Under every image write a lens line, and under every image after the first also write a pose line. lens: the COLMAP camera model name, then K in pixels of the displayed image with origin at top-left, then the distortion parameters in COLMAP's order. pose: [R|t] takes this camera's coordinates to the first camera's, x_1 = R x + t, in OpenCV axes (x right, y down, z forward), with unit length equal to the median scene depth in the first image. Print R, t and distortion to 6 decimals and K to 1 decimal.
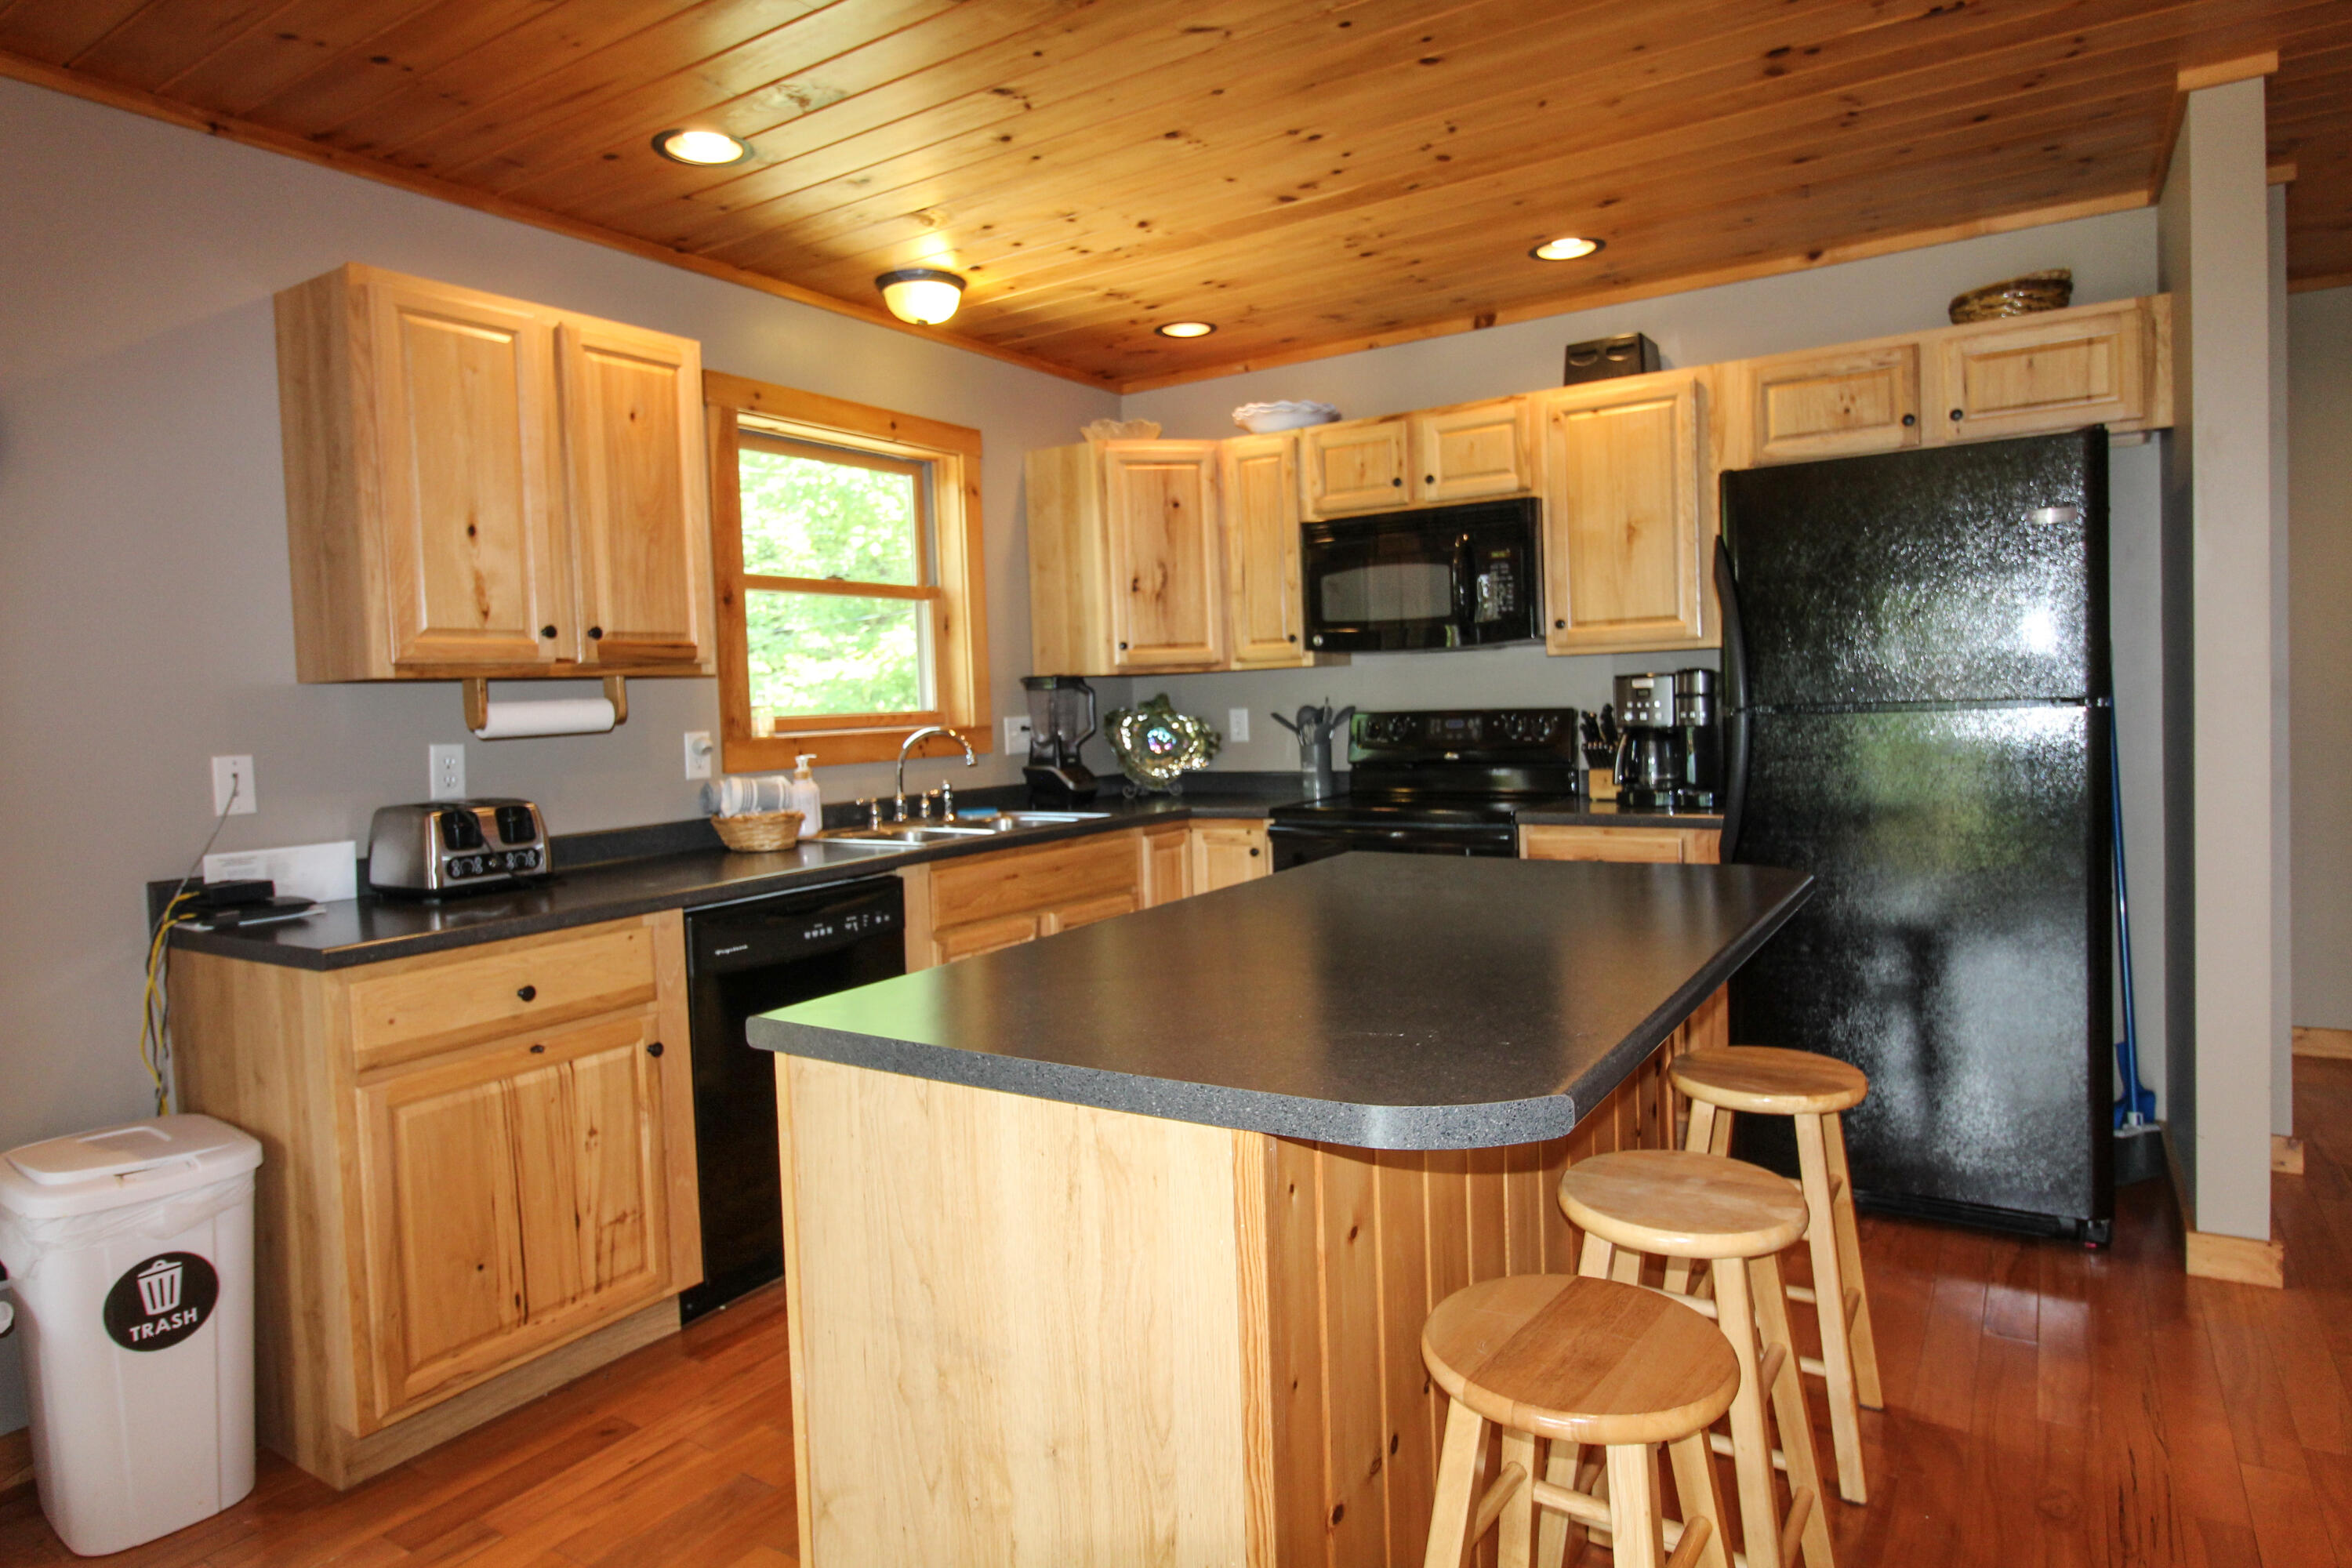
lens RADIAL K [[1342.6, 0, 1180.6], [0, 1342.6, 770.3], [0, 0, 1]] dist [0.004816, -0.014081]
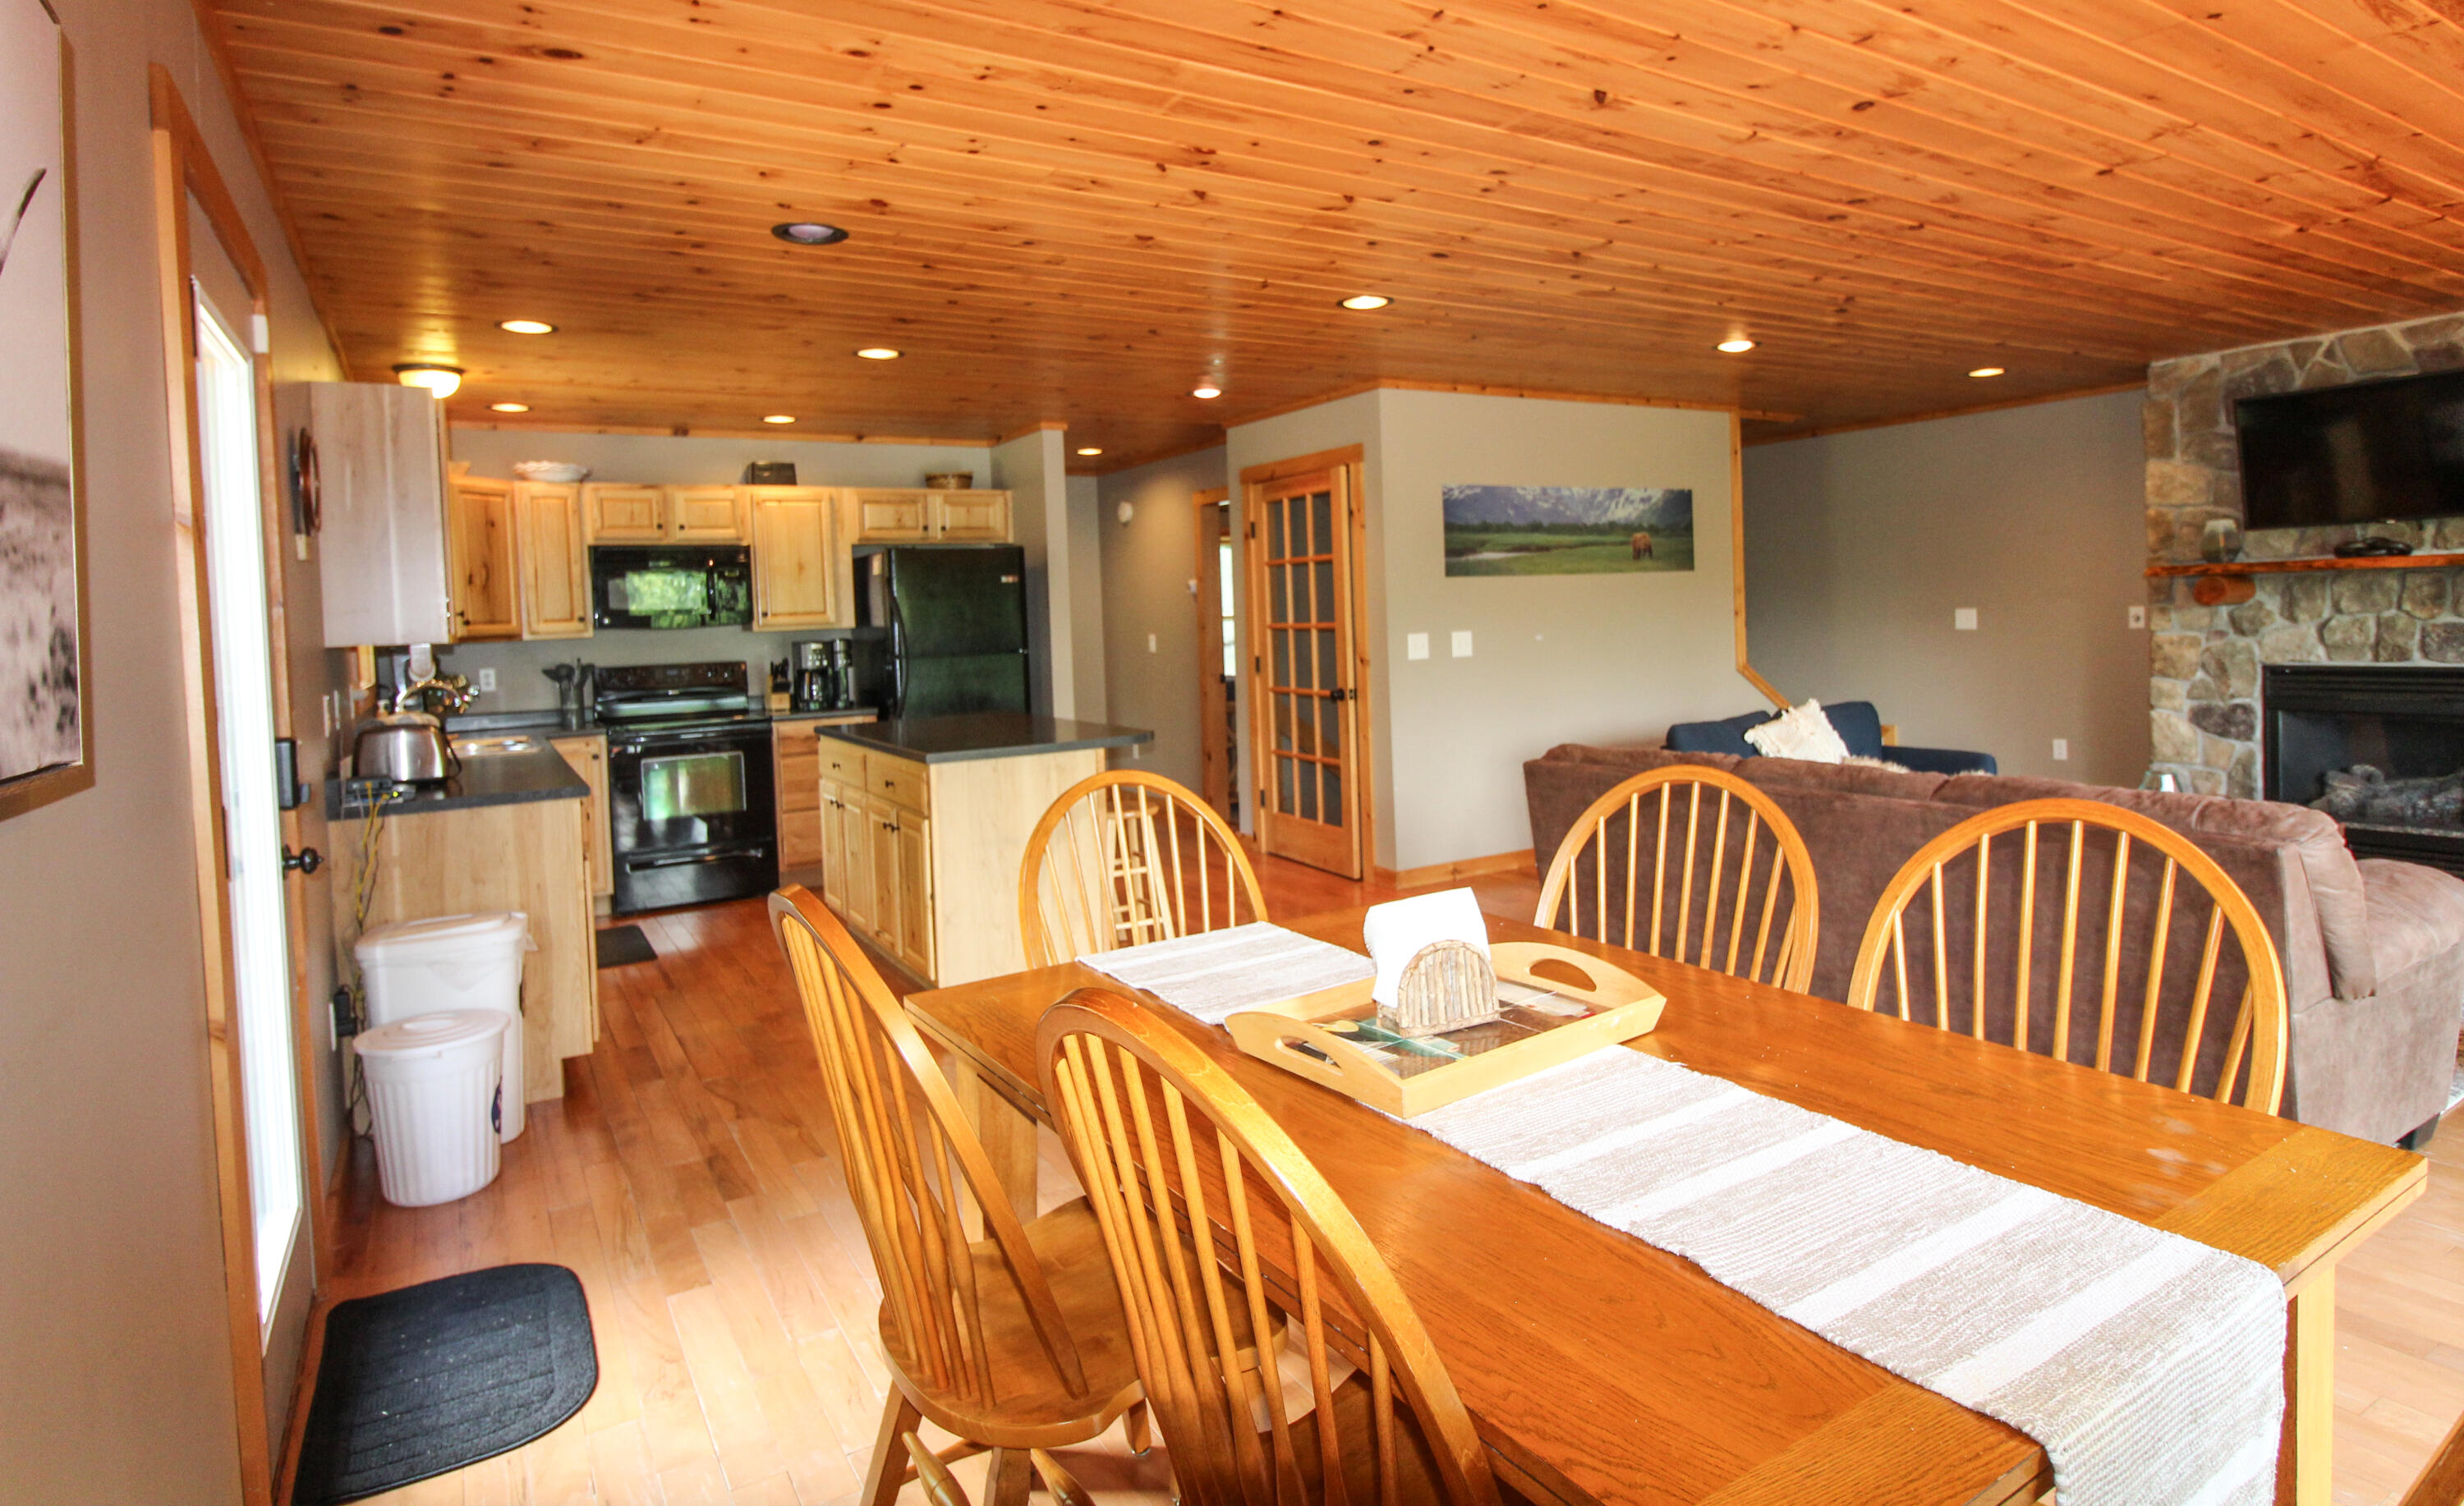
lens RADIAL K [[1284.0, 0, 1227.4], [0, 1284.0, 648.5], [0, 0, 1]] dist [0.002097, -0.013040]
pose [[0.439539, -0.004915, 0.898210, -1.053482], [0.070145, 0.997119, -0.028869, 0.033556], [-0.895480, 0.075694, 0.438618, -0.341917]]
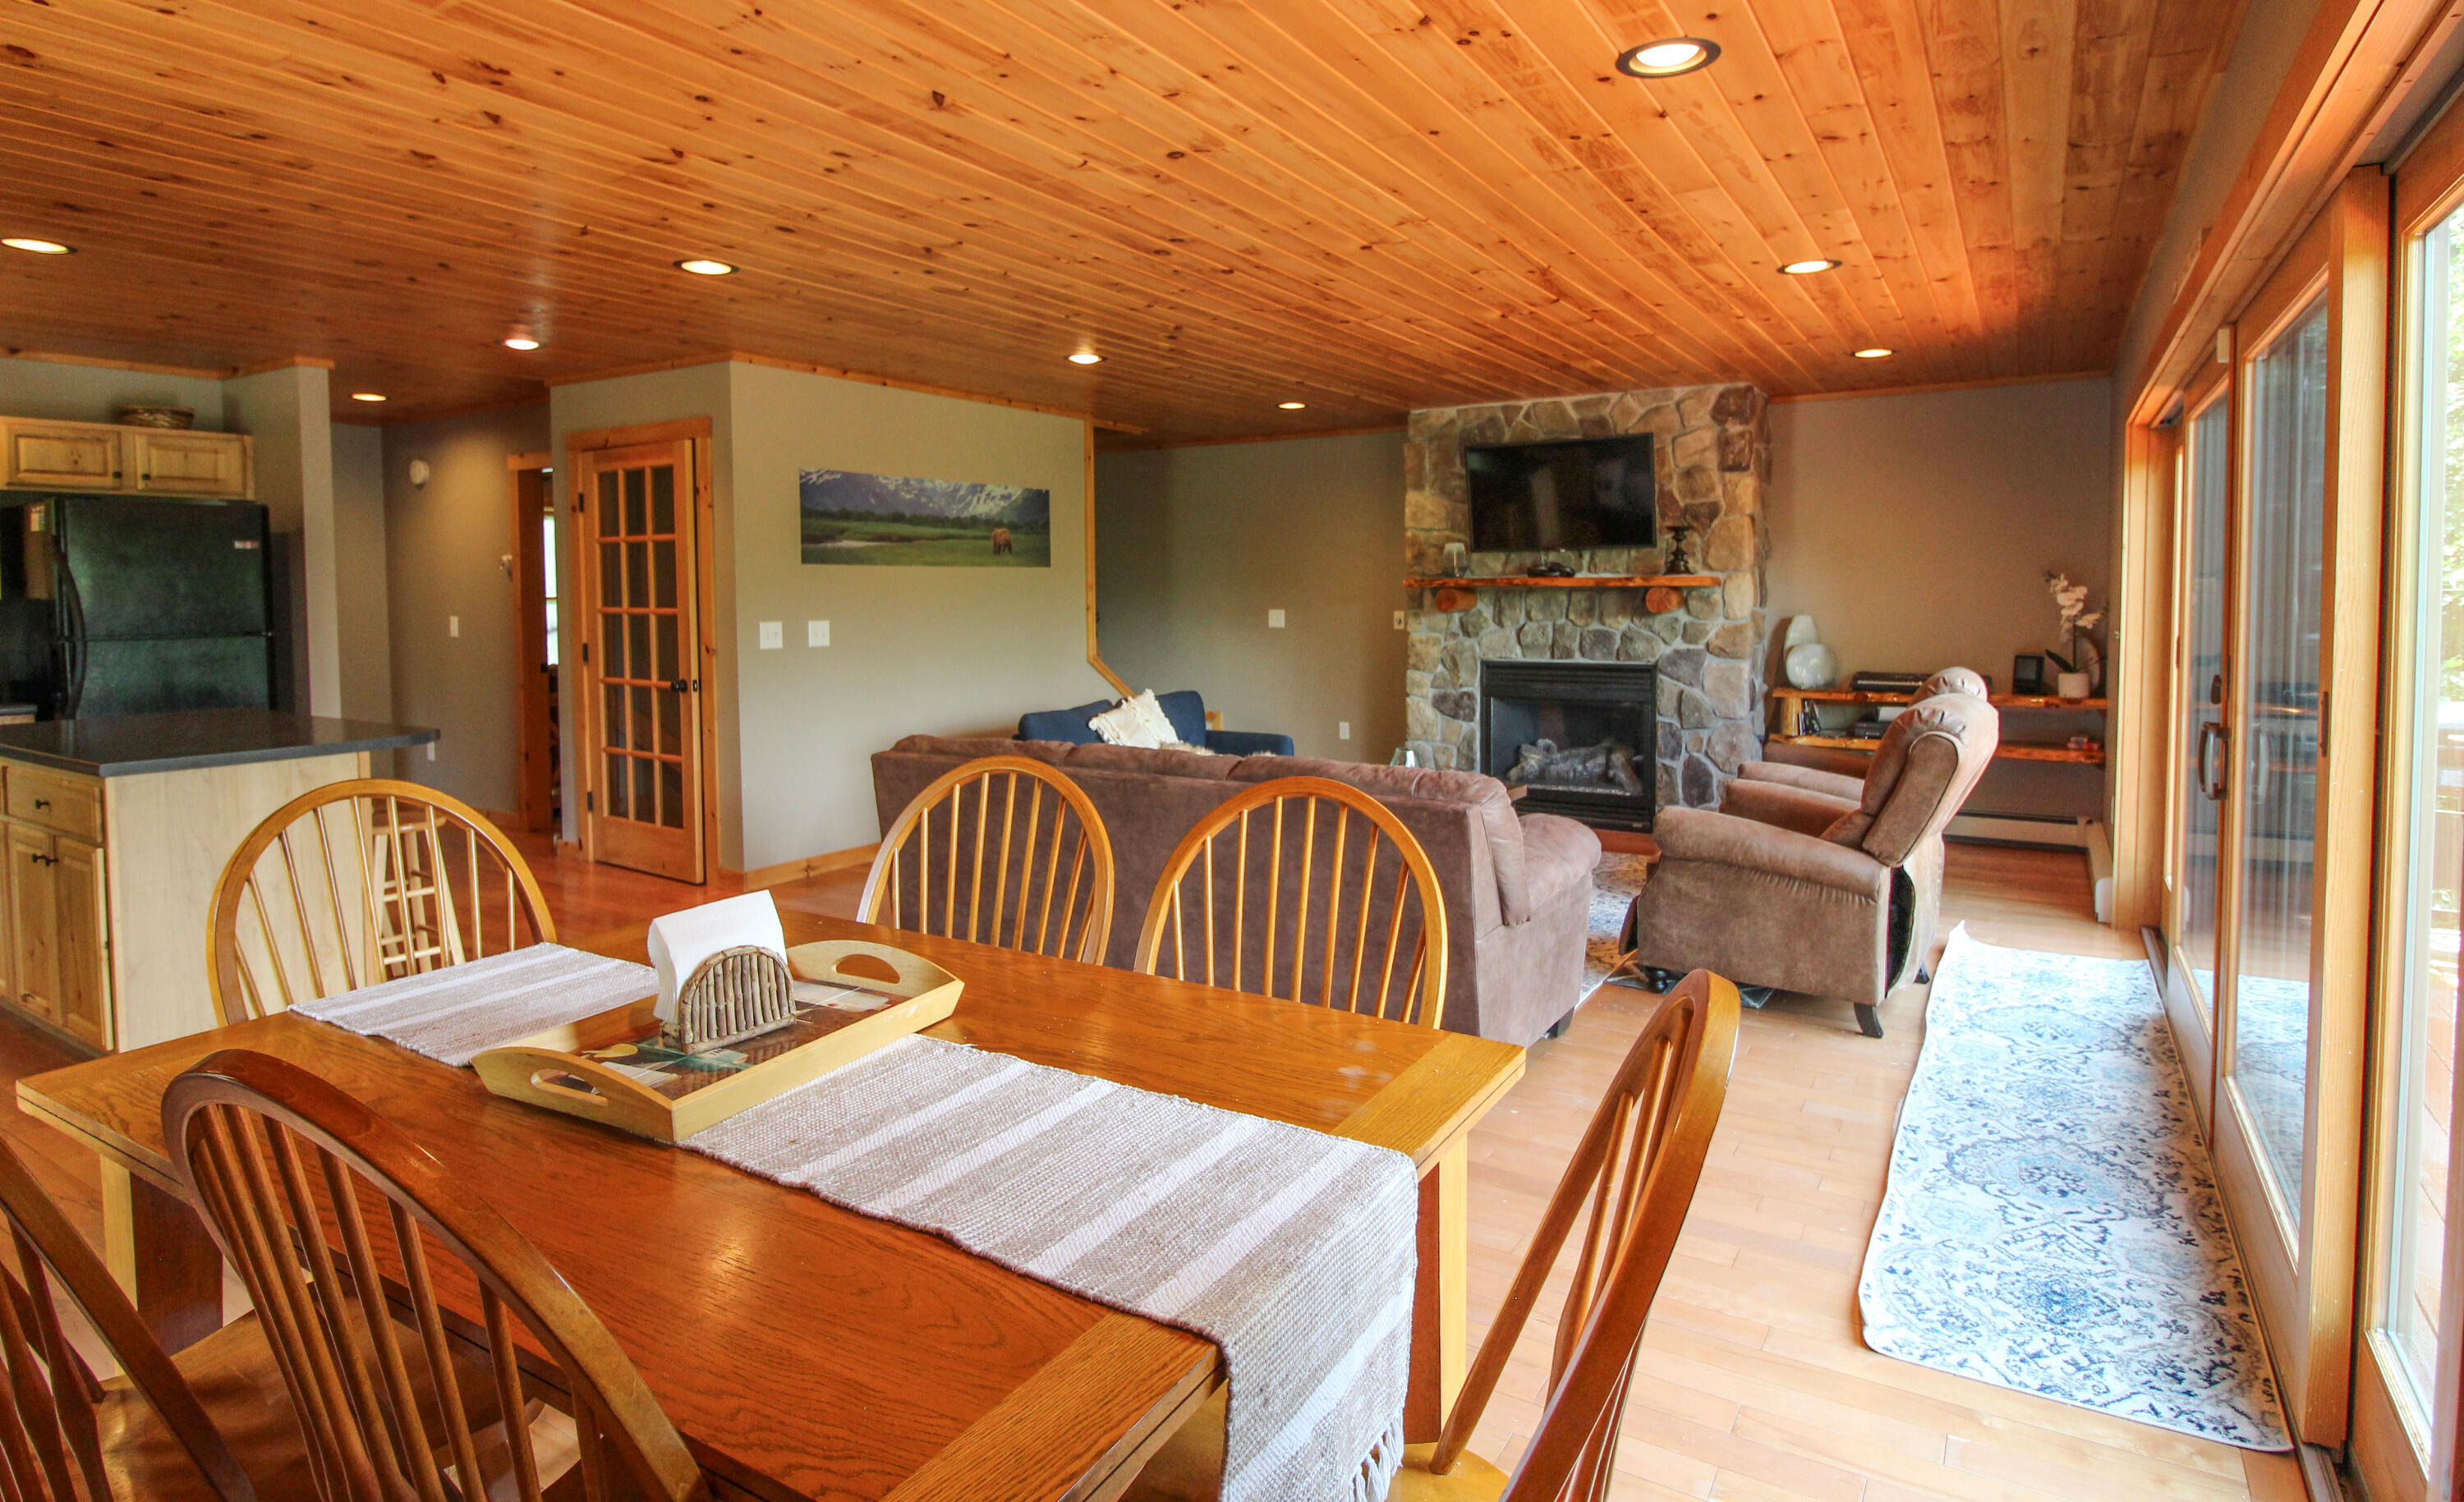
lens RADIAL K [[1284.0, 0, 1227.4], [0, 1284.0, 646.5], [0, 0, 1]] dist [0.002097, -0.013040]
pose [[-0.017409, -0.008603, 0.999811, -1.048877], [0.060971, 0.998093, 0.009650, 0.032930], [-0.997988, 0.061128, -0.016851, -0.371371]]
